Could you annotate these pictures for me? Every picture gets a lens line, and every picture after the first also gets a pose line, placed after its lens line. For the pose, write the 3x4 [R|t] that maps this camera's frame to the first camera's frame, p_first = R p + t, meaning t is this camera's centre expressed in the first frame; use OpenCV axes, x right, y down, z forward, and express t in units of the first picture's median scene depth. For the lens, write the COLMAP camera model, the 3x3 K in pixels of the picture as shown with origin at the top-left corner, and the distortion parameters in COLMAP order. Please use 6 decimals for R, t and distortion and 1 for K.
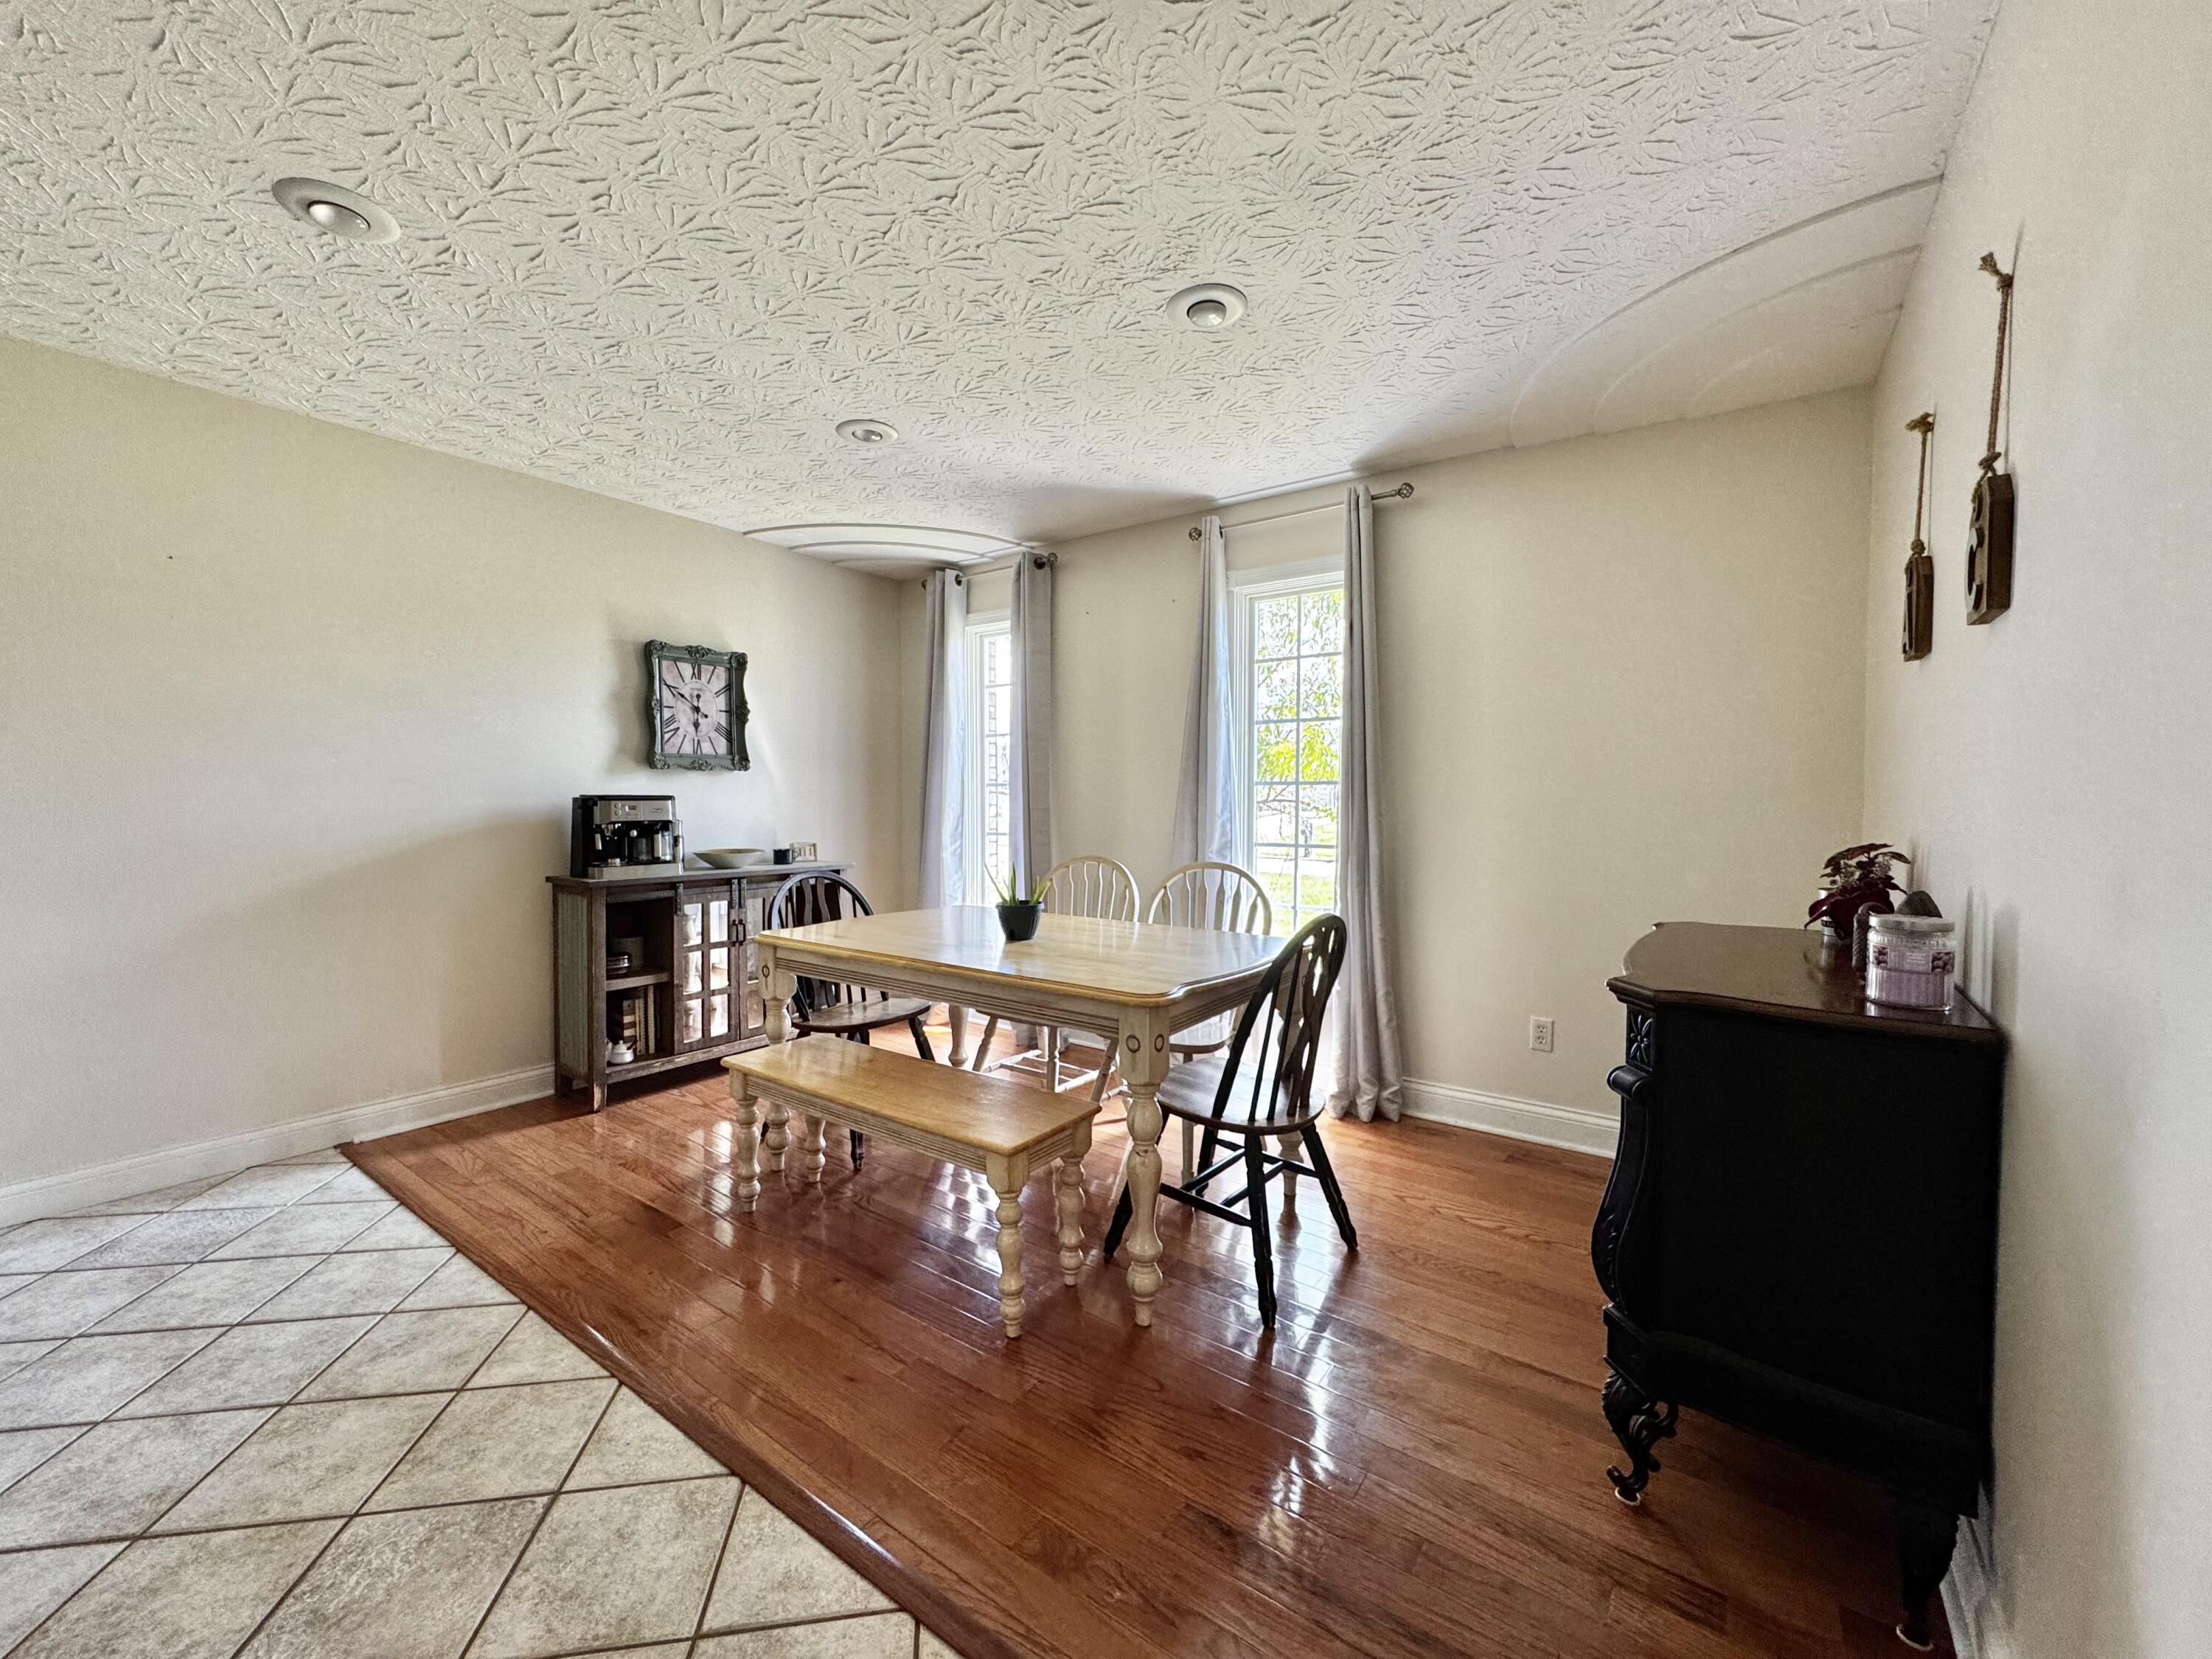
lens RADIAL K [[883.5, 0, 1106.5], [0, 883.5, 817.6], [0, 0, 1]] dist [-0.002154, -0.000394]
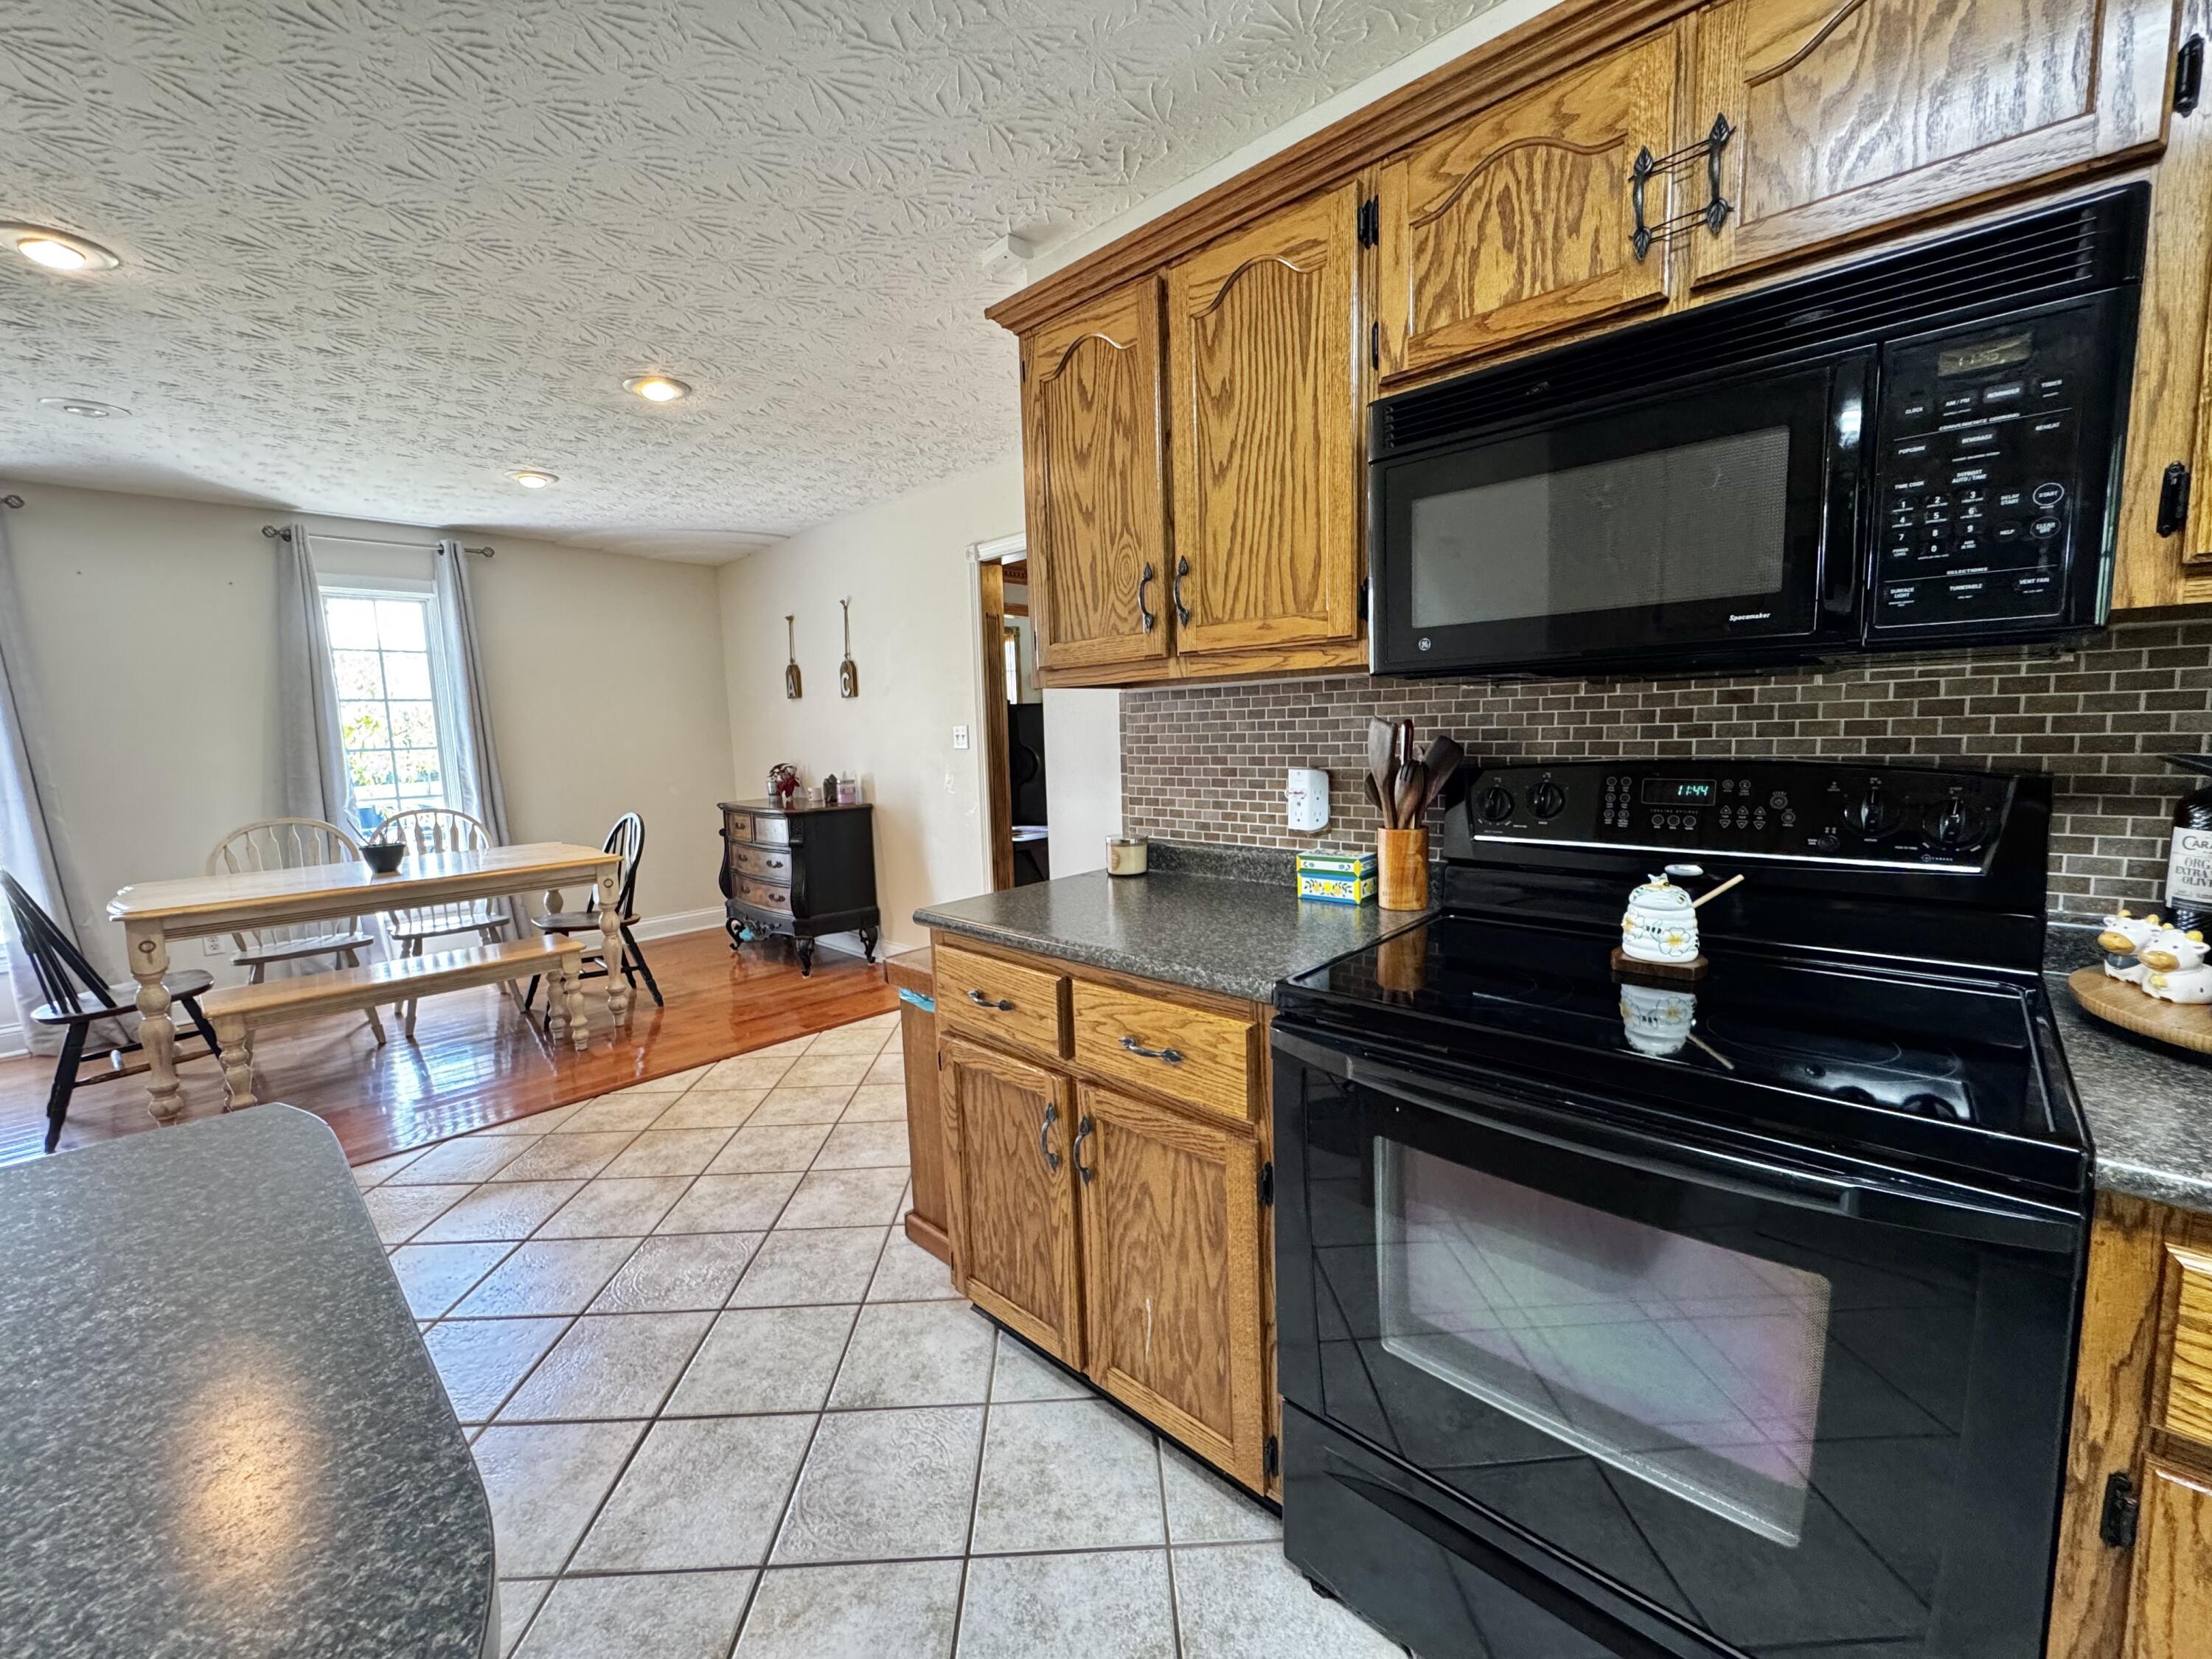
lens RADIAL K [[883.5, 0, 1101.0], [0, 883.5, 827.3], [0, 0, 1]] dist [-0.002154, -0.000394]
pose [[0.127171, -0.117886, 0.984850, -1.013299], [0.058048, 0.992095, 0.111258, -0.012460], [-0.990181, 0.043020, 0.133009, -0.199173]]
